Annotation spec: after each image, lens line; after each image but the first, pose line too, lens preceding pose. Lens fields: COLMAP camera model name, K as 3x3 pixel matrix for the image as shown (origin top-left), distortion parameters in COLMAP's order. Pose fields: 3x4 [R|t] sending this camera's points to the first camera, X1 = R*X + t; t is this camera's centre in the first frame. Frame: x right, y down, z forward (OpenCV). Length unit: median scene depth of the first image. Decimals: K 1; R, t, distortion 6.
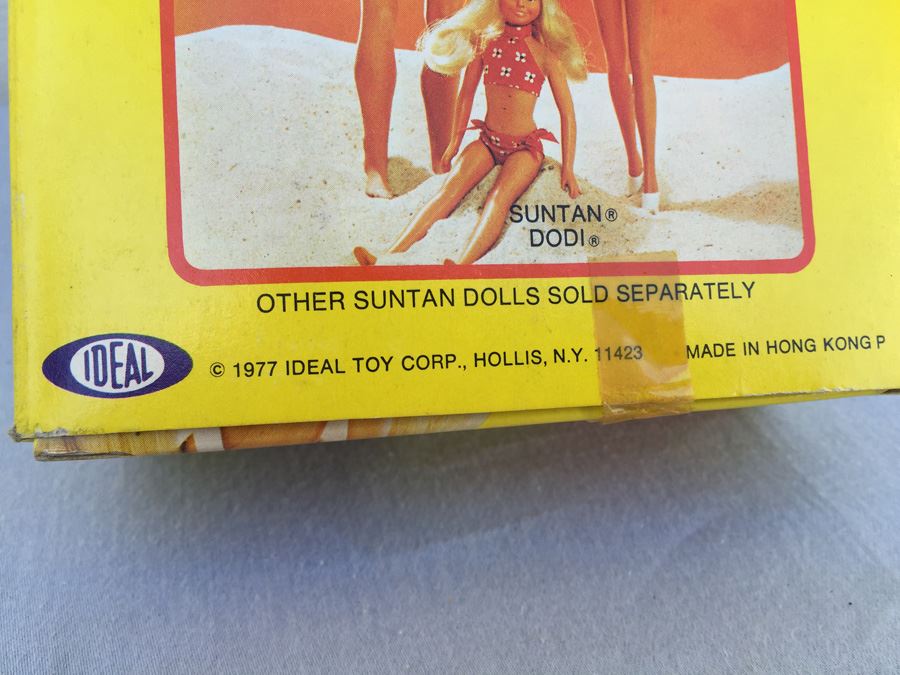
lens RADIAL K [[775.8, 0, 449.4], [0, 775.8, 348.5], [0, 0, 1]] dist [0.080362, -0.135439]
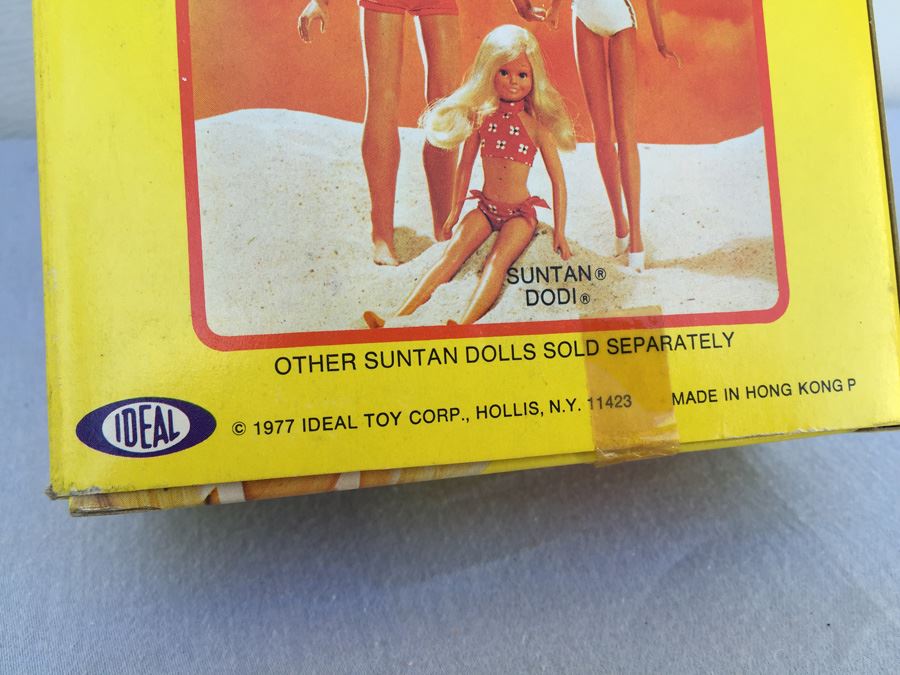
lens RADIAL K [[775.8, 0, 449.4], [0, 775.8, 348.5], [0, 0, 1]] dist [0.080362, -0.135439]
pose [[0.999750, -0.016740, 0.014802, -0.019238], [0.016711, 0.999858, 0.002082, -0.073840], [-0.014834, -0.001834, 0.999888, -0.074659]]
